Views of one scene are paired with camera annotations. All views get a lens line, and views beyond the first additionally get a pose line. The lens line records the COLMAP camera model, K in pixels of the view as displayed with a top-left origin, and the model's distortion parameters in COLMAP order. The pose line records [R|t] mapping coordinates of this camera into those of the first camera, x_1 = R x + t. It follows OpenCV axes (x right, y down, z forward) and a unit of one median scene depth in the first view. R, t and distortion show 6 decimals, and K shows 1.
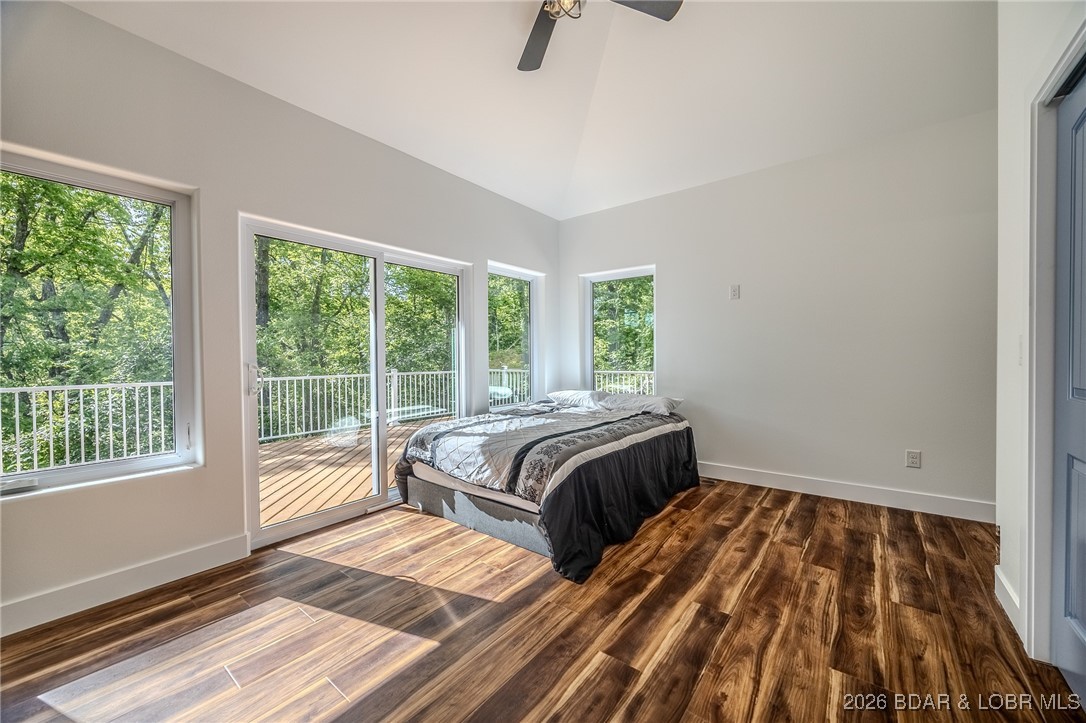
lens RADIAL K [[412.1, 0, 542.8], [0, 412.1, 363.2], [0, 0, 1]] dist [-0.004881, 0.000265]
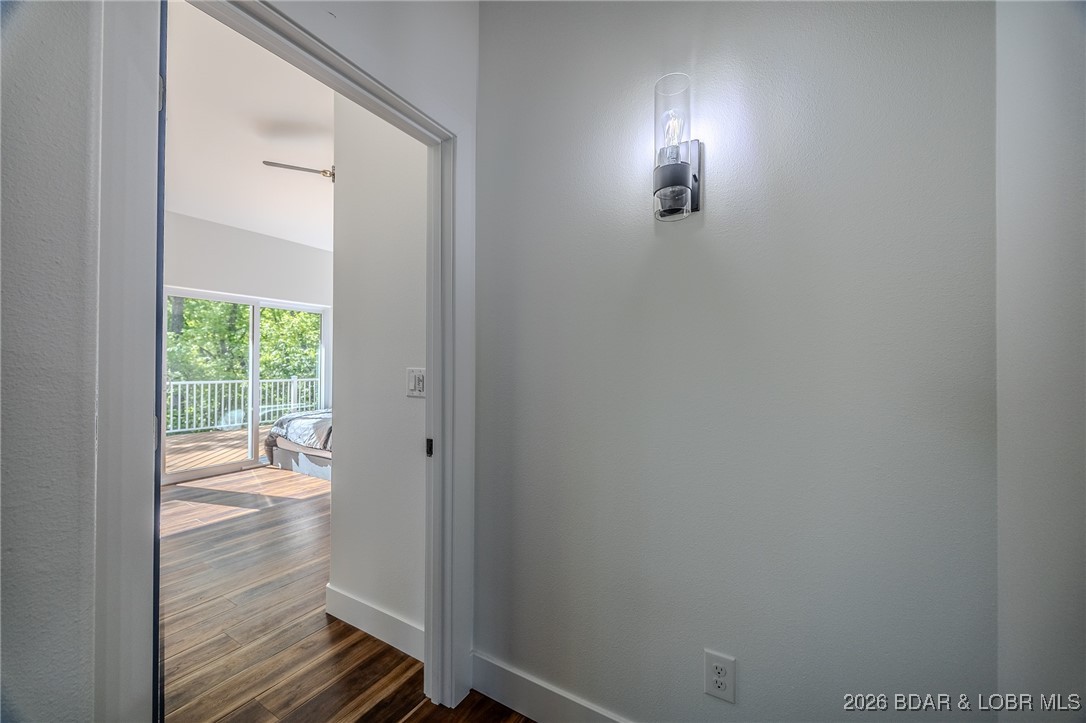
lens RADIAL K [[412.1, 0, 543.9], [0, 412.1, 363.5], [0, 0, 1]] dist [-0.004881, 0.000265]
pose [[0.991121, 0.017302, 0.131831, 0.502502], [-0.015040, 0.999722, -0.018134, -0.026553], [-0.132109, 0.015990, 0.991106, -0.712653]]
